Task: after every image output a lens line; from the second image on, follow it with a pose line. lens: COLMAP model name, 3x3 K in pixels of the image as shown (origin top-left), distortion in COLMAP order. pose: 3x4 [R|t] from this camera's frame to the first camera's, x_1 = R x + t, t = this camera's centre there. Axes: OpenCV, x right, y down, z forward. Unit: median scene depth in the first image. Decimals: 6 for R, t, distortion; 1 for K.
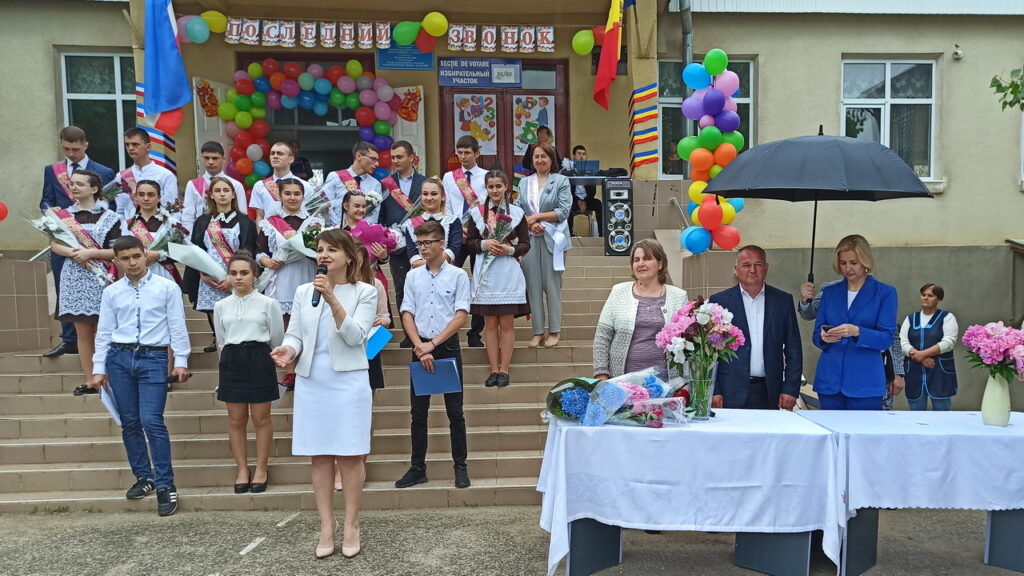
lens RADIAL K [[861.4, 0, 595.8], [0, 861.4, 361.8], [0, 0, 1]] dist [0.067043, -0.067039]
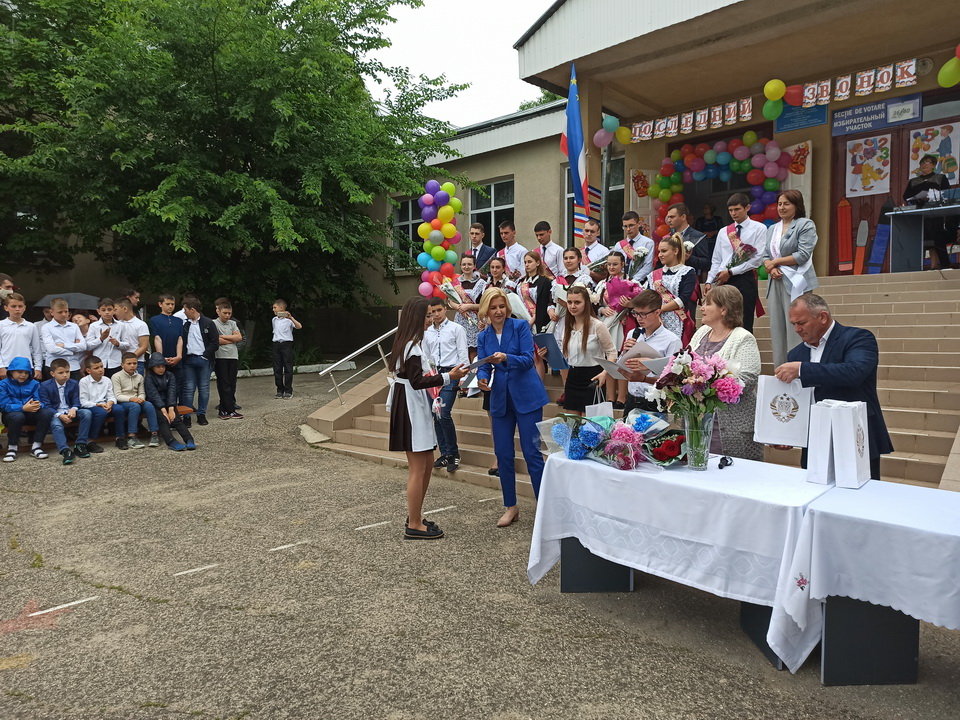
lens RADIAL K [[706.5, 0, 486.3], [0, 706.5, 359.5], [0, 0, 1]] dist [0.064980, -0.058476]
pose [[0.681398, 0.034634, -0.731093, 0.227467], [-0.053079, 0.998588, -0.002165, -0.018480], [0.729986, 0.040281, 0.682274, 0.103266]]
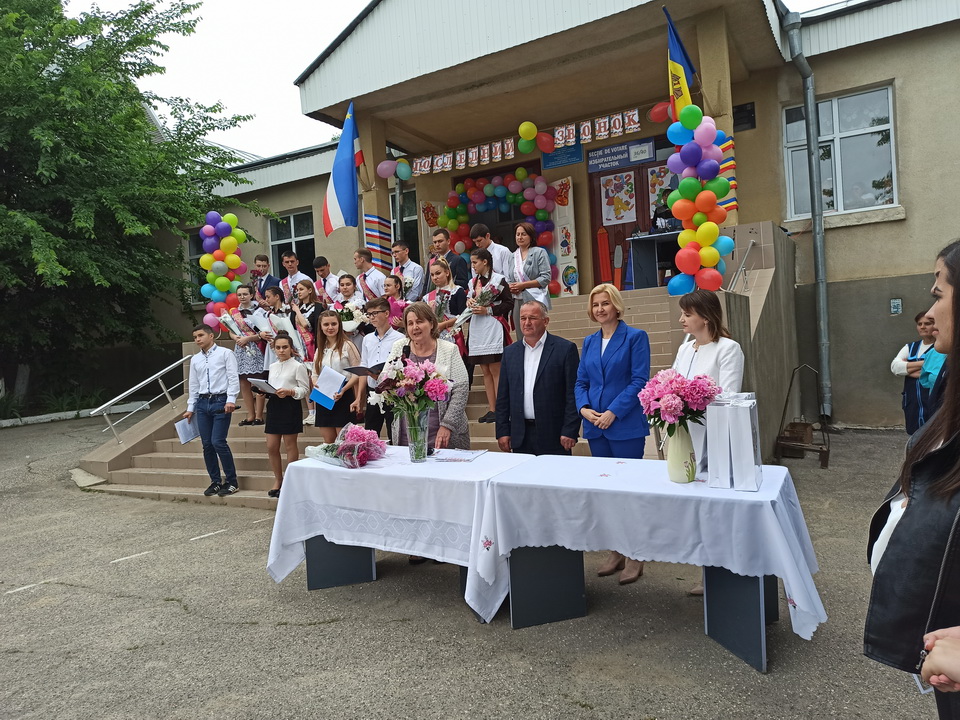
lens RADIAL K [[703.4, 0, 485.8], [0, 703.4, 359.2], [0, 0, 1]] dist [0.068082, -0.061140]
pose [[0.831428, -0.038511, -0.554297, 0.295336], [0.014418, 0.998755, -0.047764, -0.009117], [0.555446, 0.031720, 0.830947, 0.109766]]
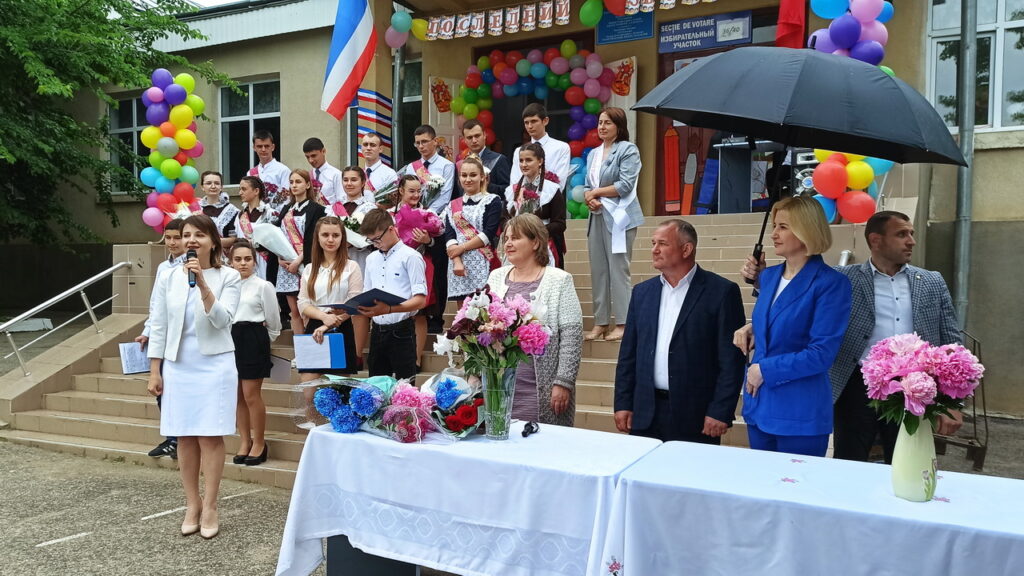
lens RADIAL K [[898.4, 0, 478.6], [0, 898.4, 326.9], [0, 0, 1]] dist [0.072130, -0.082227]
pose [[0.840604, 0.037768, -0.540332, 0.228713], [-0.050119, 0.998710, -0.008164, -0.011925], [0.539326, 0.033944, 0.841413, 0.114783]]
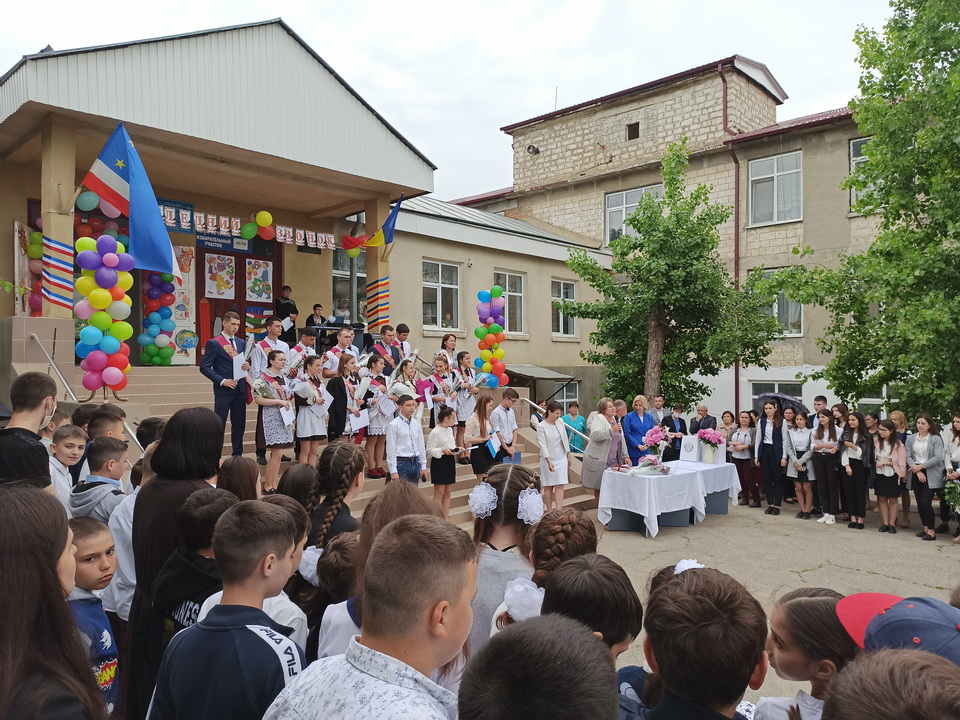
lens RADIAL K [[703.4, 0, 485.8], [0, 703.4, 359.2], [0, 0, 1]] dist [0.068082, -0.061140]
pose [[0.726653, 0.016997, 0.686795, -0.726152], [0.042776, 0.996635, -0.069924, -0.059001], [-0.685672, 0.080189, 0.723480, -0.098993]]
